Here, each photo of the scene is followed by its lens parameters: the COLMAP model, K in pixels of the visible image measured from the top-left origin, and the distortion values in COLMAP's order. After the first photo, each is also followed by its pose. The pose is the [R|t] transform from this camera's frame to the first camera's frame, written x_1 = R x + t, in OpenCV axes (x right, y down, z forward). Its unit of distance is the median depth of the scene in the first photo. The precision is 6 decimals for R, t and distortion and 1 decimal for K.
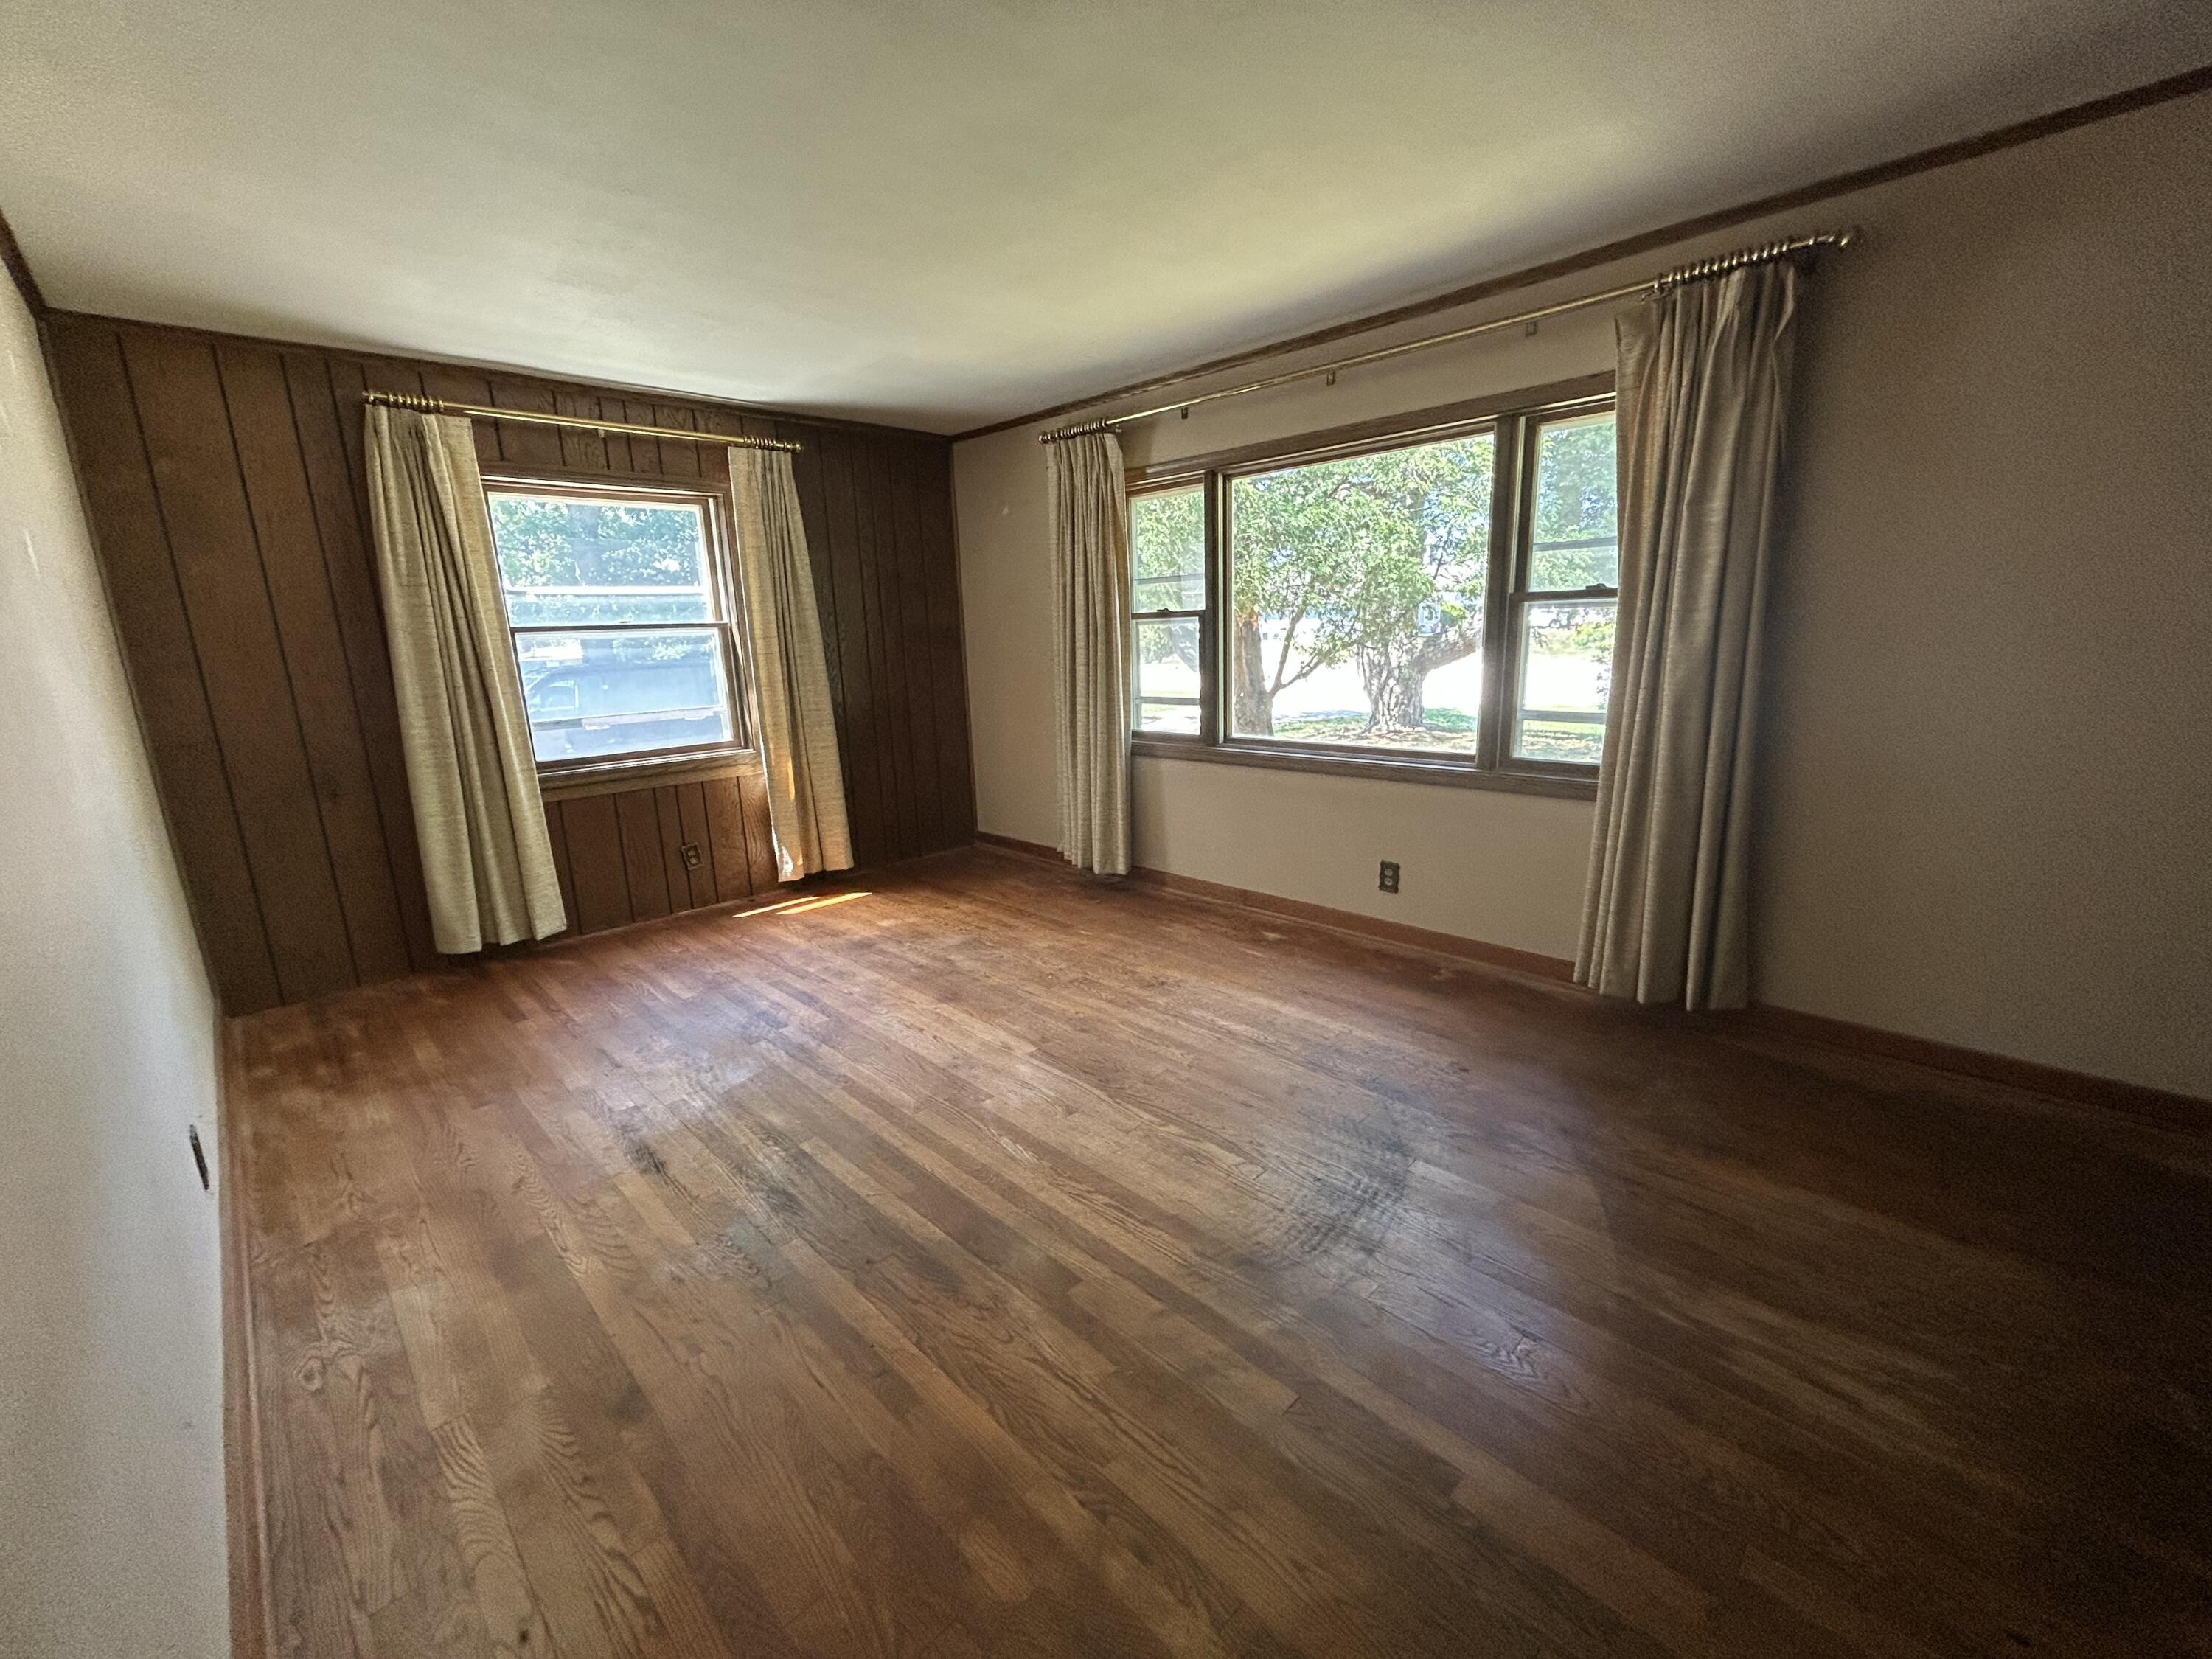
lens RADIAL K [[897.5, 0, 1107.1], [0, 897.5, 825.9], [0, 0, 1]] dist [0.000046, 0.000141]
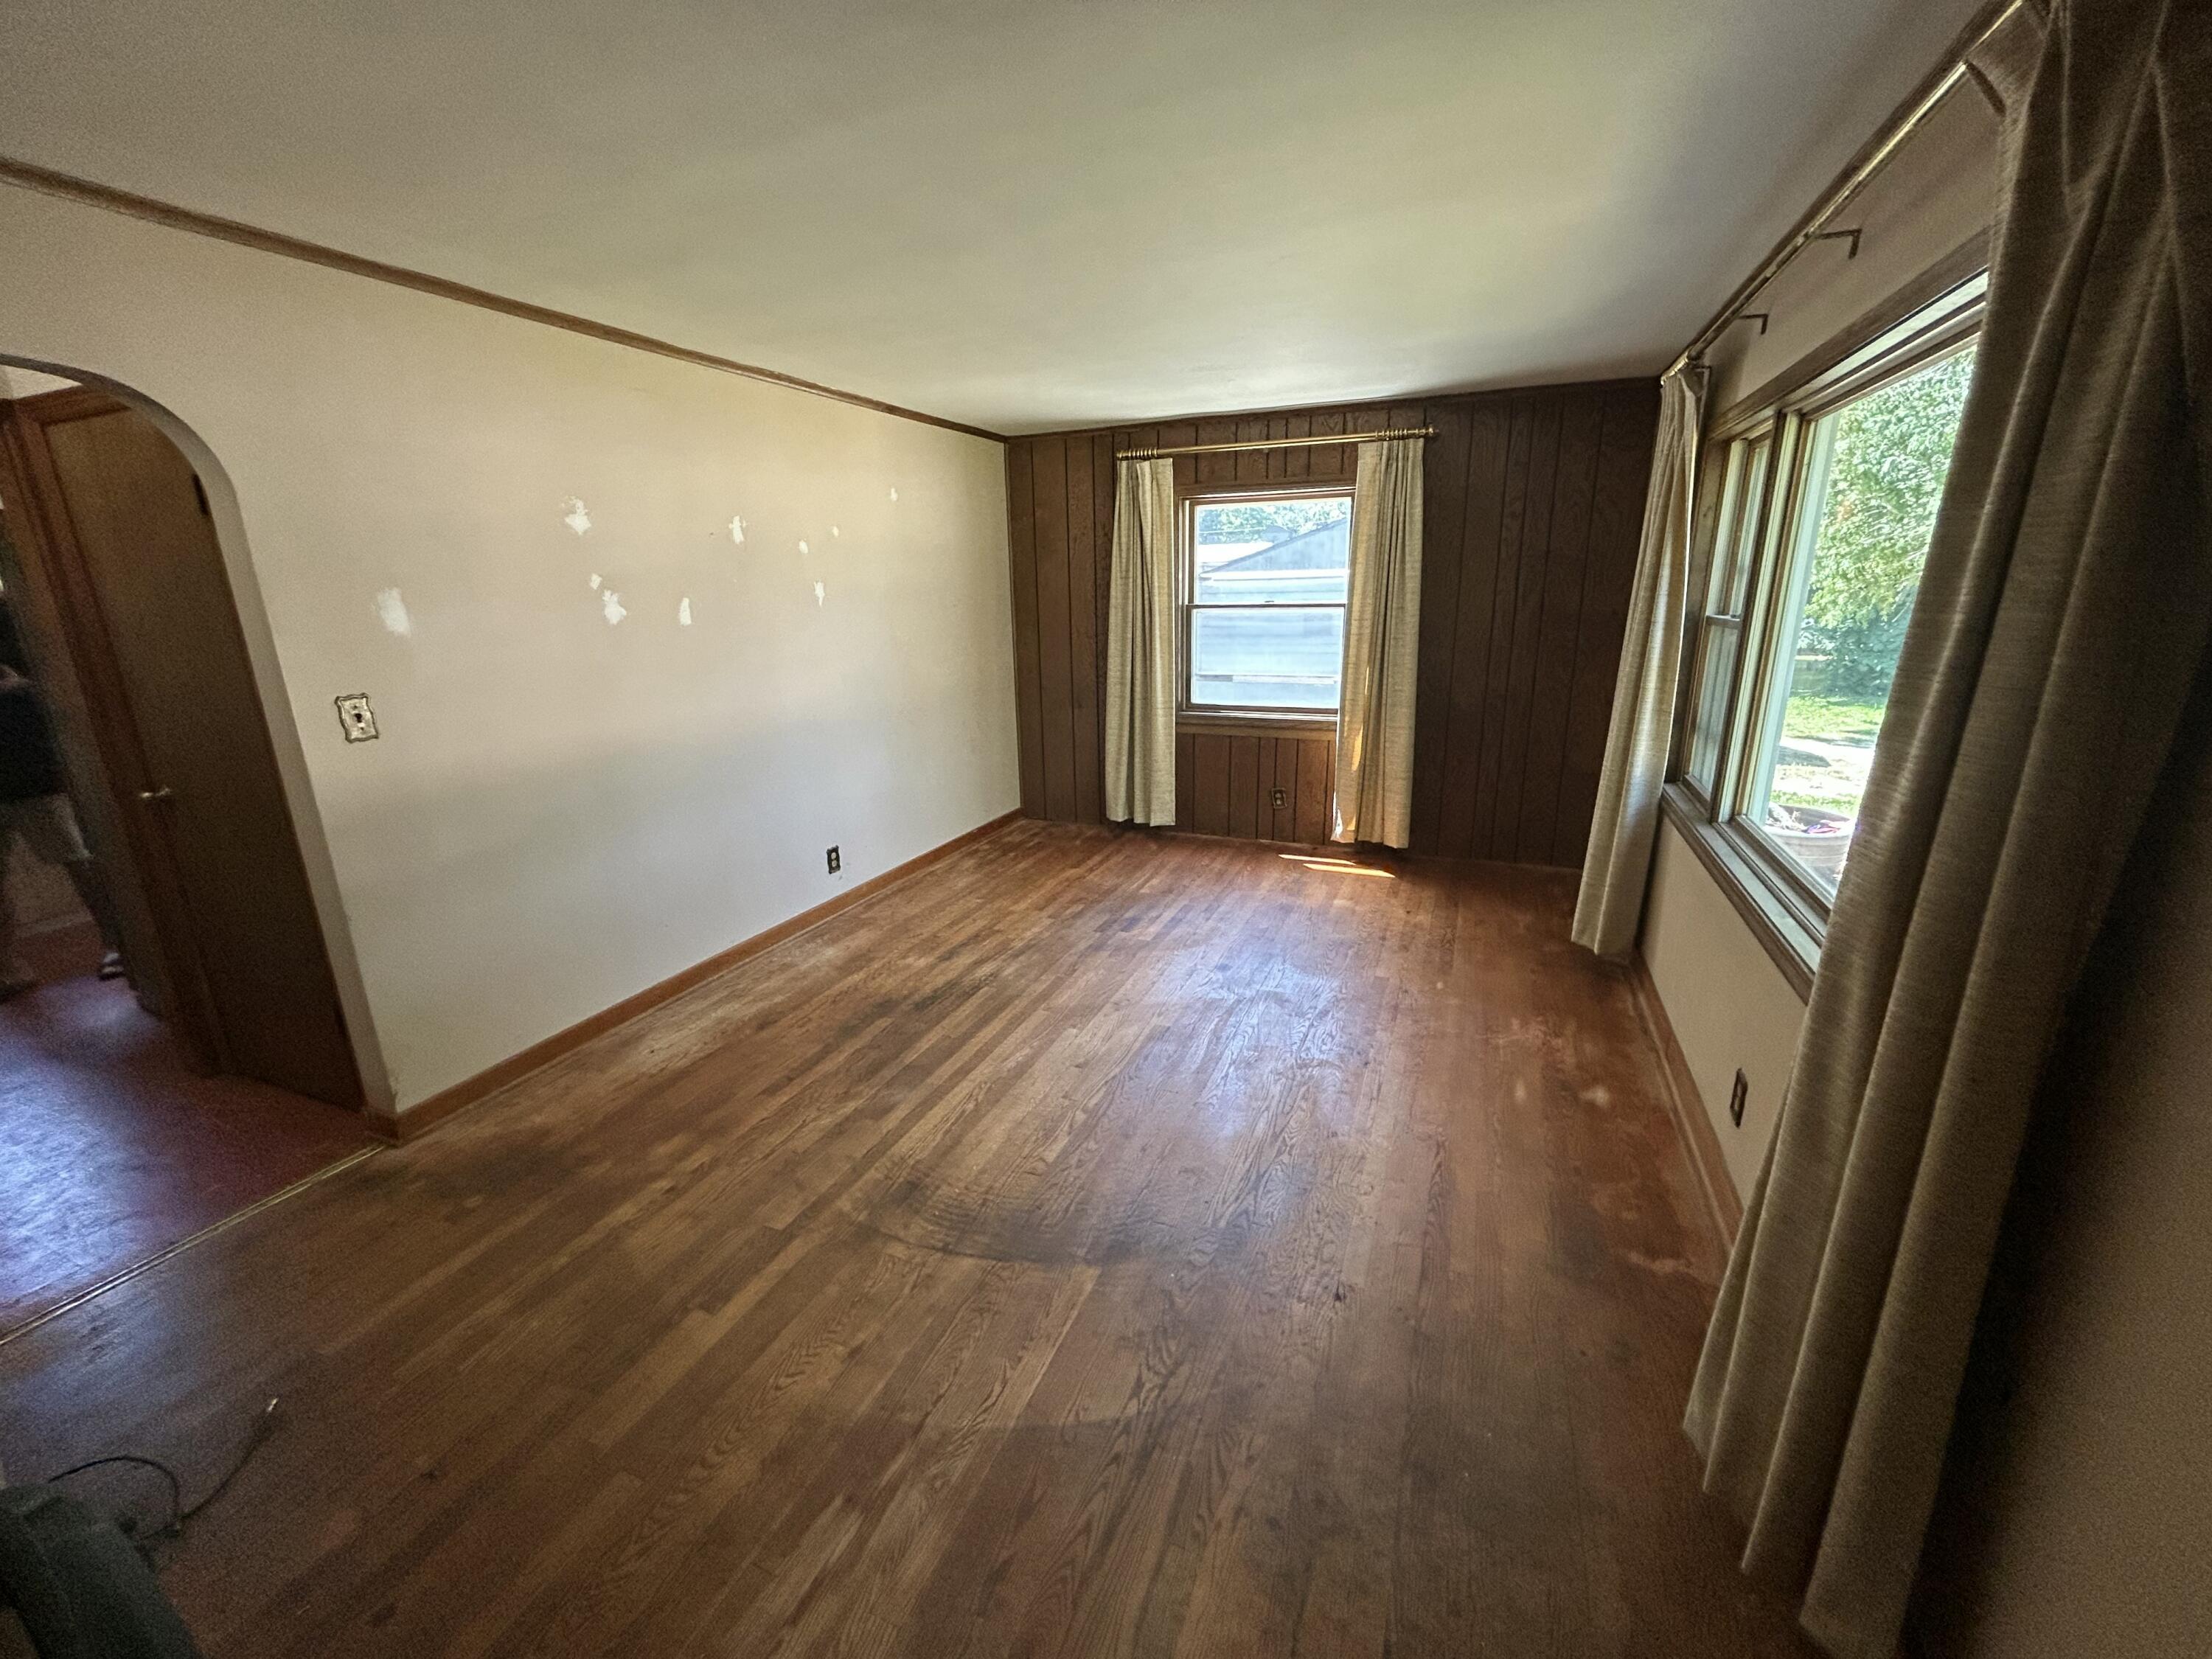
lens RADIAL K [[897.5, 0, 1104.9], [0, 897.5, 836.3], [0, 0, 1]] dist [0.000046, 0.000141]
pose [[0.382239, 0.277492, -0.881415, 0.622347], [-0.194903, 0.956598, 0.216640, -0.156973], [0.903275, 0.088982, 0.419733, 0.336299]]
